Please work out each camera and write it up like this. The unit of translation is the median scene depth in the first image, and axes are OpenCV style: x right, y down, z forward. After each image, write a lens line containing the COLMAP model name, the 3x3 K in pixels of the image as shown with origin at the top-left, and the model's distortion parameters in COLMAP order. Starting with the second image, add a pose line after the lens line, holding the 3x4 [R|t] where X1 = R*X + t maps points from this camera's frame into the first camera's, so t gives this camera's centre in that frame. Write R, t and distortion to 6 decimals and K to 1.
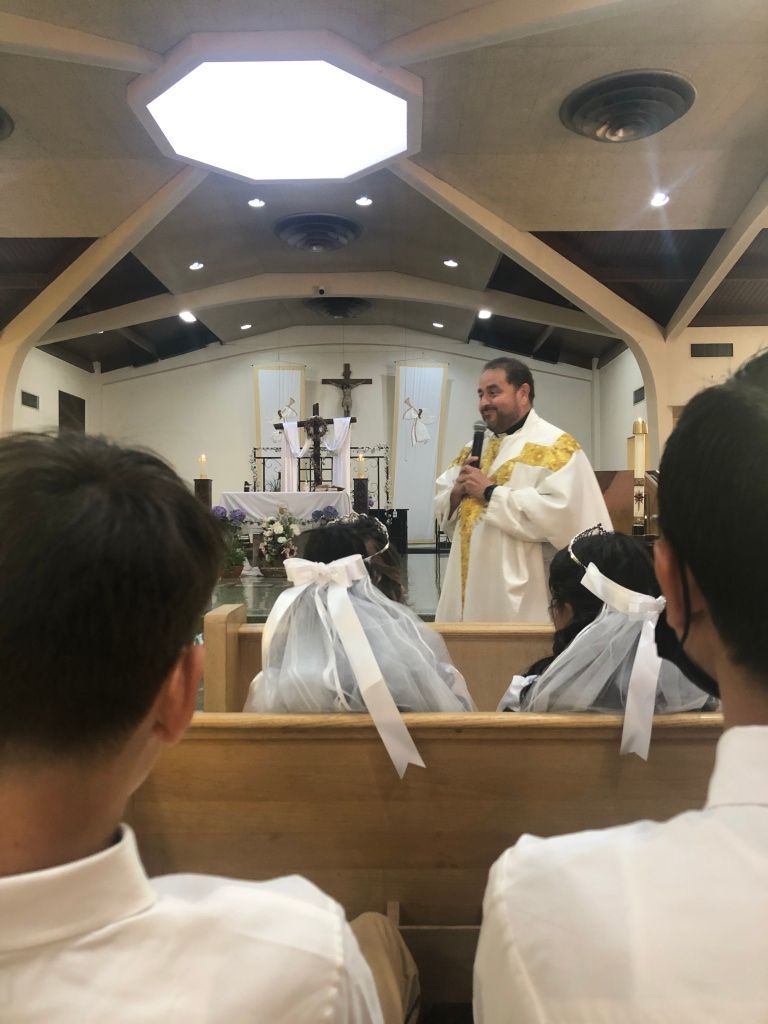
lens RADIAL K [[817.6, 0, 384.0], [0, 817.6, 512.0], [0, 0, 1]] dist [0.070387, -0.122833]
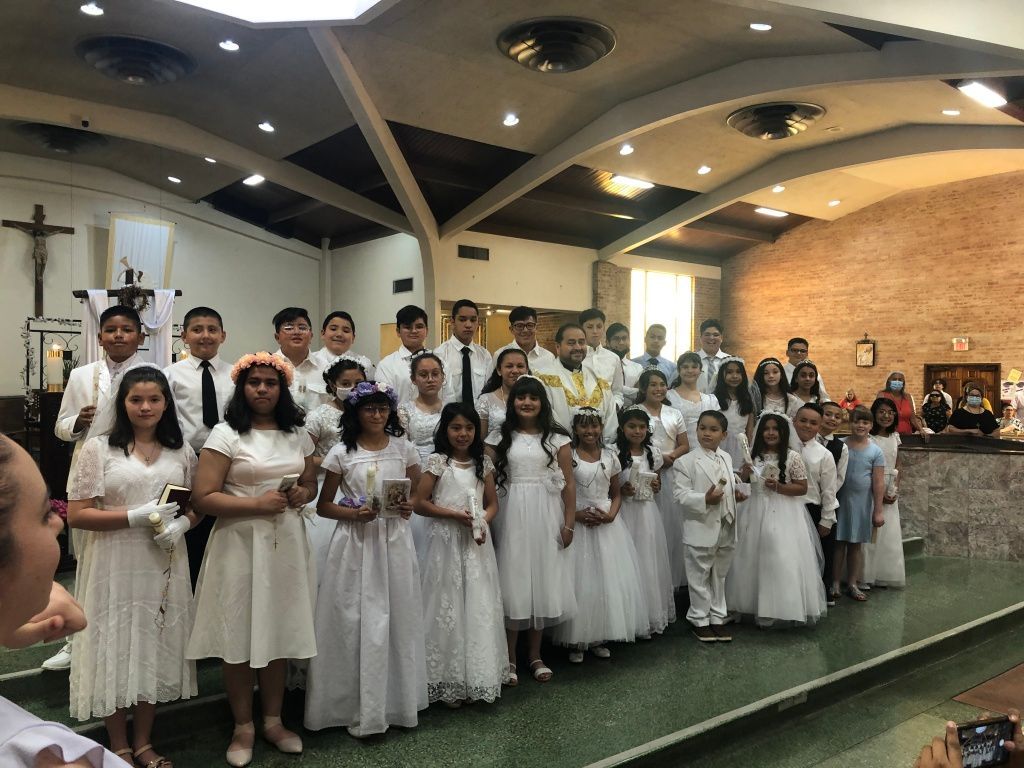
lens RADIAL K [[817.6, 0, 512.0], [0, 817.6, 384.0], [0, 0, 1]] dist [0.070387, -0.122833]
pose [[0.786321, 0.014710, 0.617643, -0.239369], [-0.021382, 0.999766, 0.003410, -0.024594], [-0.617449, -0.015888, 0.786451, 0.100962]]
